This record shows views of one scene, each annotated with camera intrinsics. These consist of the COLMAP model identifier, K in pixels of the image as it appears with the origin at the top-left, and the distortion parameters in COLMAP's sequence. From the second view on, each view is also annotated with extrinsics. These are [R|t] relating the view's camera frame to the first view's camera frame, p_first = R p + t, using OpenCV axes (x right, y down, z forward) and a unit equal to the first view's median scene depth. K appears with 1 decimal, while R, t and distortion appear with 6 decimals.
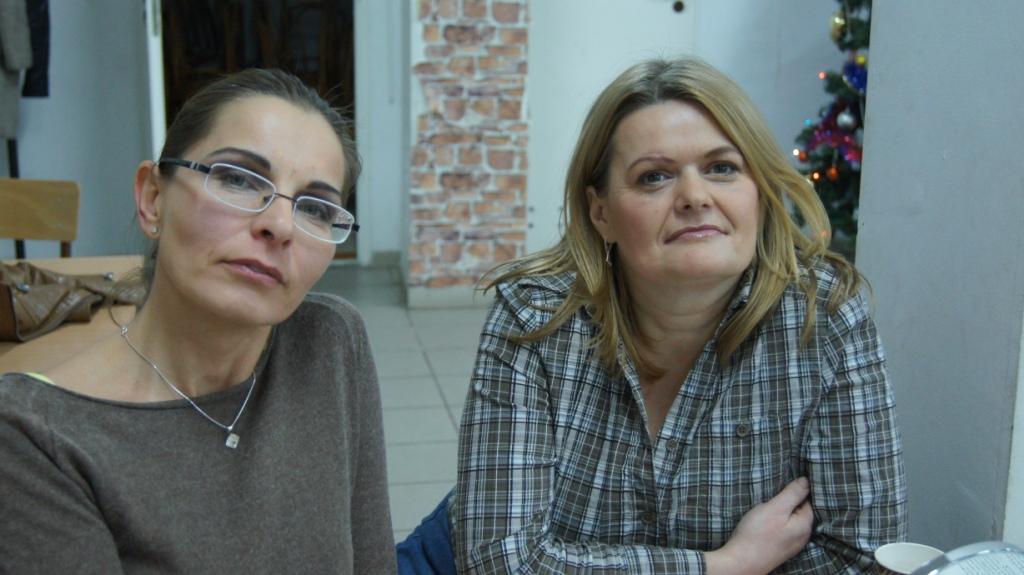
lens RADIAL K [[1488.1, 0, 512.0], [0, 1488.1, 287.5], [0, 0, 1]] dist [-0.020737, -0.003074]
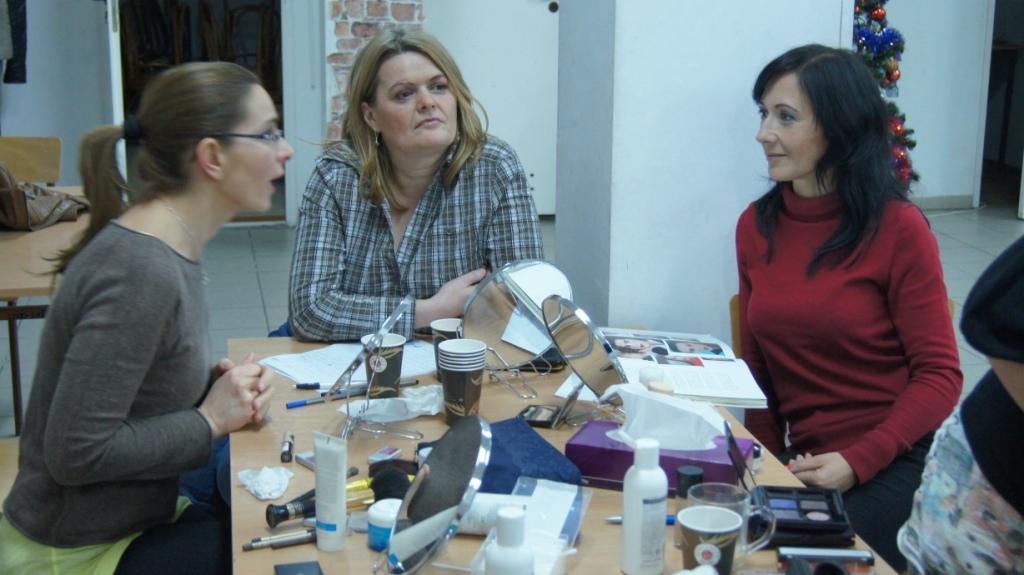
lens RADIAL K [[1488.1, 0, 512.0], [0, 1488.1, 287.5], [0, 0, 1]] dist [-0.020737, -0.003074]
pose [[0.999522, -0.009241, 0.029509, 0.171238], [0.009329, 0.999952, -0.002869, 0.165734], [-0.029481, 0.003143, 0.999560, -0.807934]]
